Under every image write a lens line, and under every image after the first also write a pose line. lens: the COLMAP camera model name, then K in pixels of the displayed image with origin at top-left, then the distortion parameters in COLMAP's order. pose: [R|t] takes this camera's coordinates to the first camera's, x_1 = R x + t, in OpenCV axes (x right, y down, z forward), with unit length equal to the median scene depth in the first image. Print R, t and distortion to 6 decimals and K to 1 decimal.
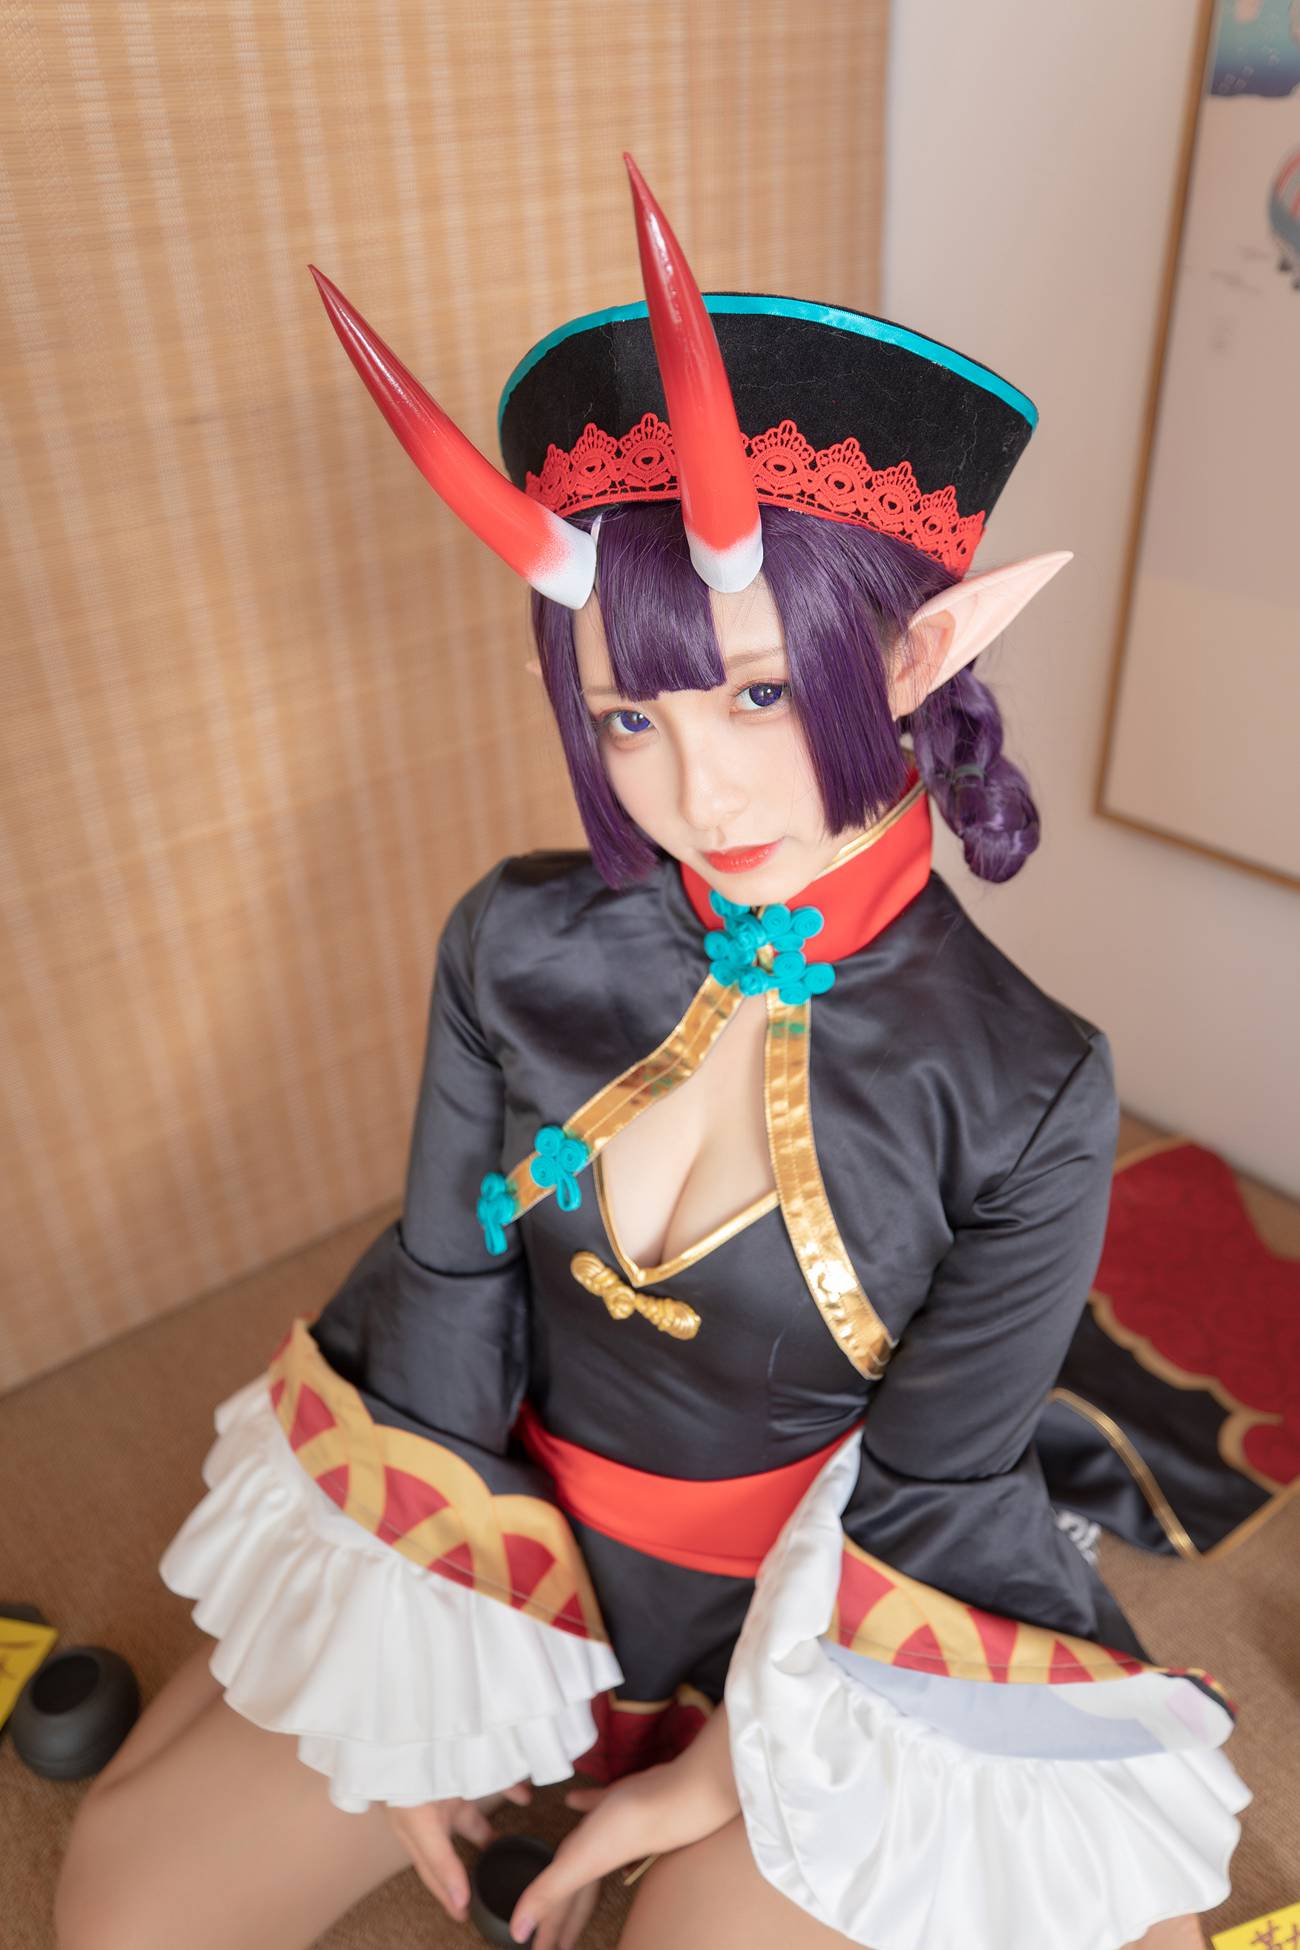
lens RADIAL K [[1523.1, 0, 644.5], [0, 1523.1, 974.0], [0, 0, 1]] dist [0.007764, 0.024026]
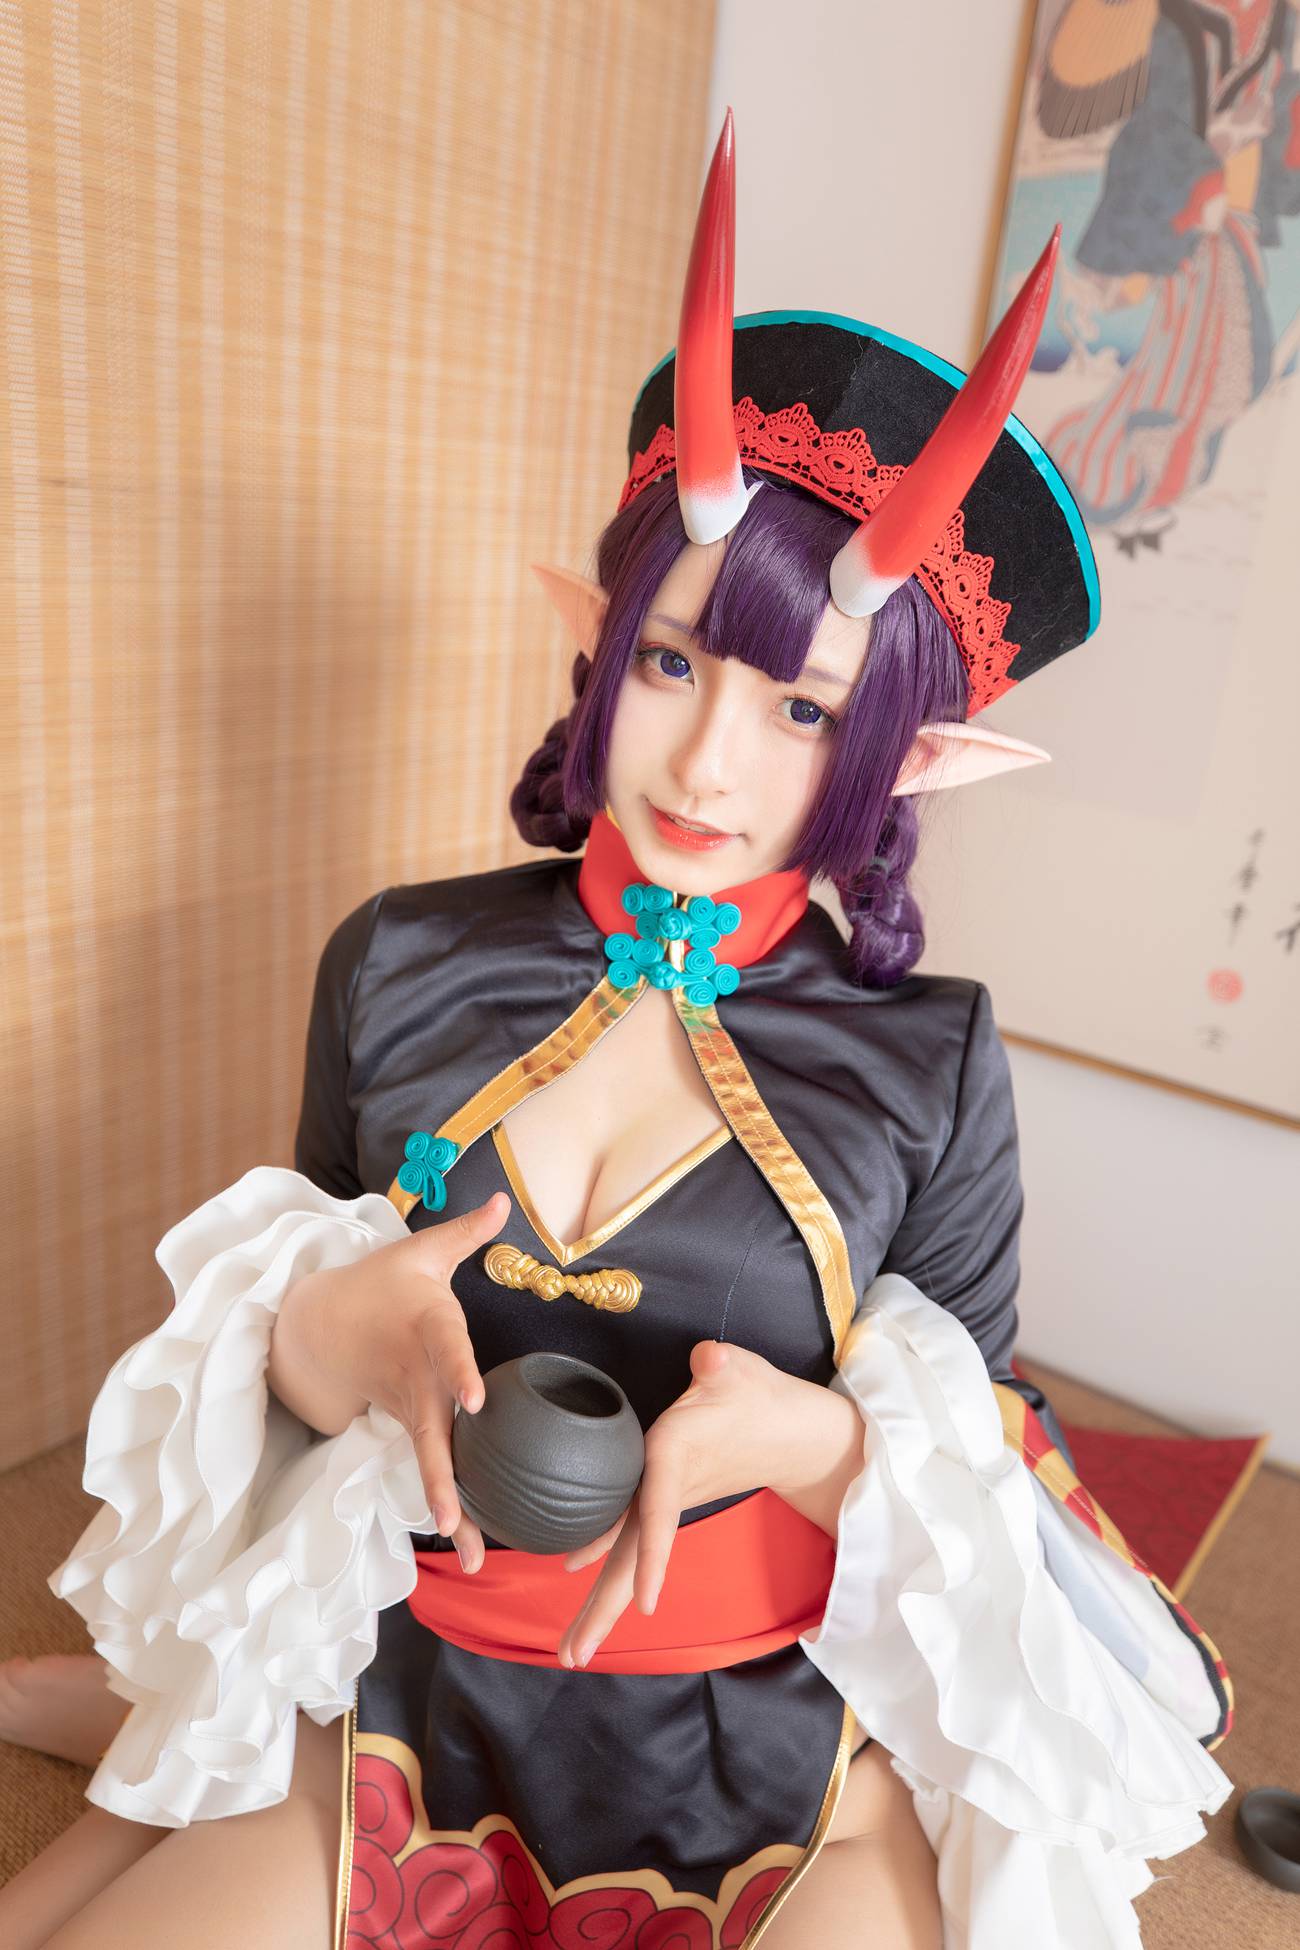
lens RADIAL K [[1523.1, 0, 655.4], [0, 1523.1, 964.1], [0, 0, 1]] dist [0.007764, 0.024026]
pose [[0.959220, 0.051722, 0.277888, -0.179021], [0.013359, 0.973722, -0.227348, 0.136680], [-0.282345, 0.221789, 0.933322, 0.079721]]
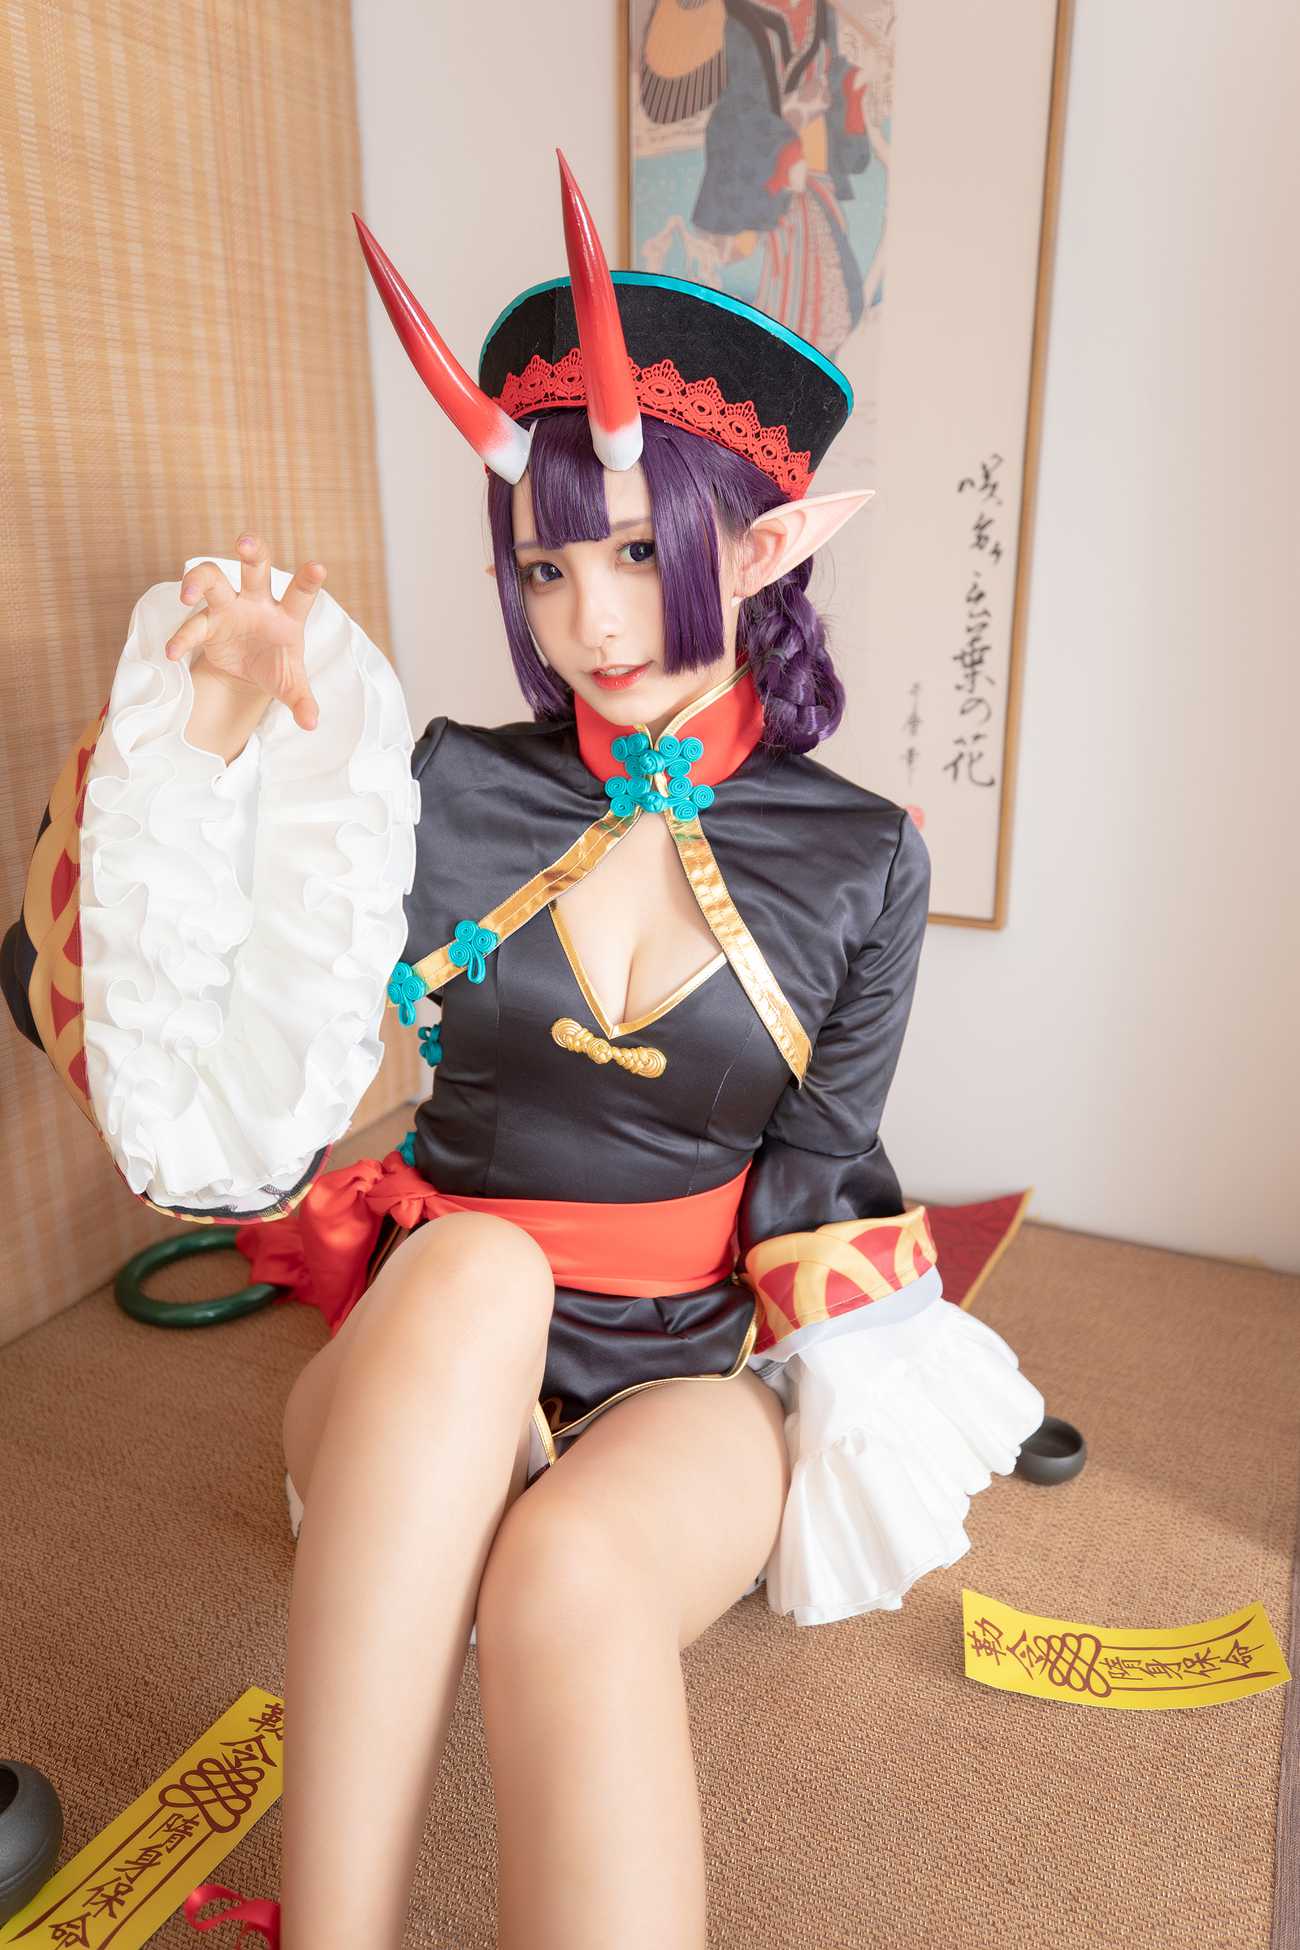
lens RADIAL K [[1523.1, 0, 659.2], [0, 1523.1, 964.0], [0, 0, 1]] dist [0.007764, 0.024026]
pose [[0.899235, -0.086820, 0.428764, -0.247430], [0.199087, 0.953950, -0.224375, 0.284124], [-0.389539, 0.287127, 0.875110, -0.036184]]
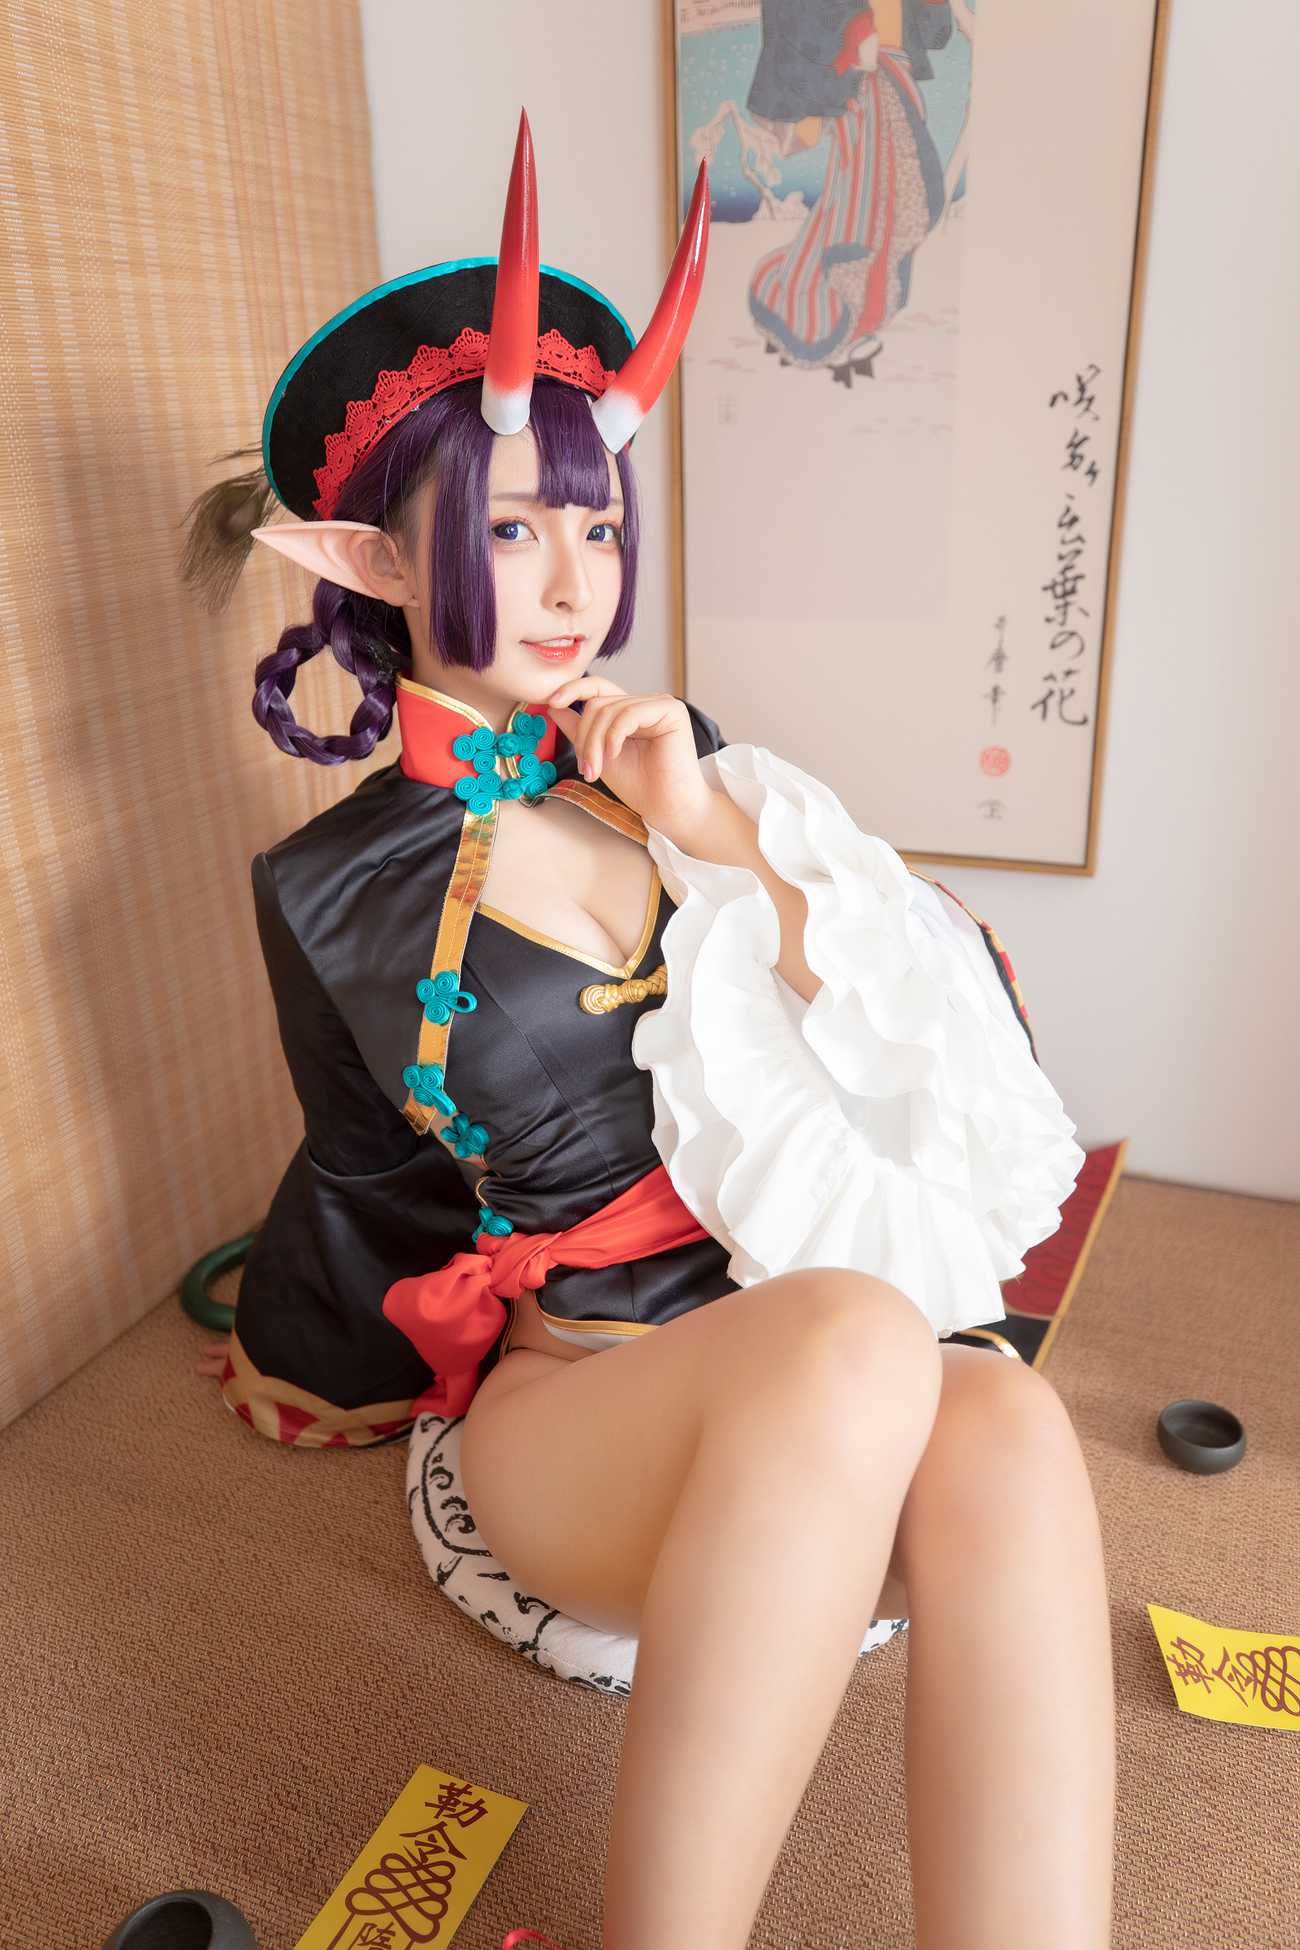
lens RADIAL K [[1523.1, 0, 659.9], [0, 1523.1, 964.7], [0, 0, 1]] dist [0.007764, 0.024026]
pose [[0.873973, -0.156162, 0.460201, -0.313747], [0.248006, 0.957692, -0.146014, 0.179595], [-0.417929, 0.241745, 0.875725, 0.068563]]
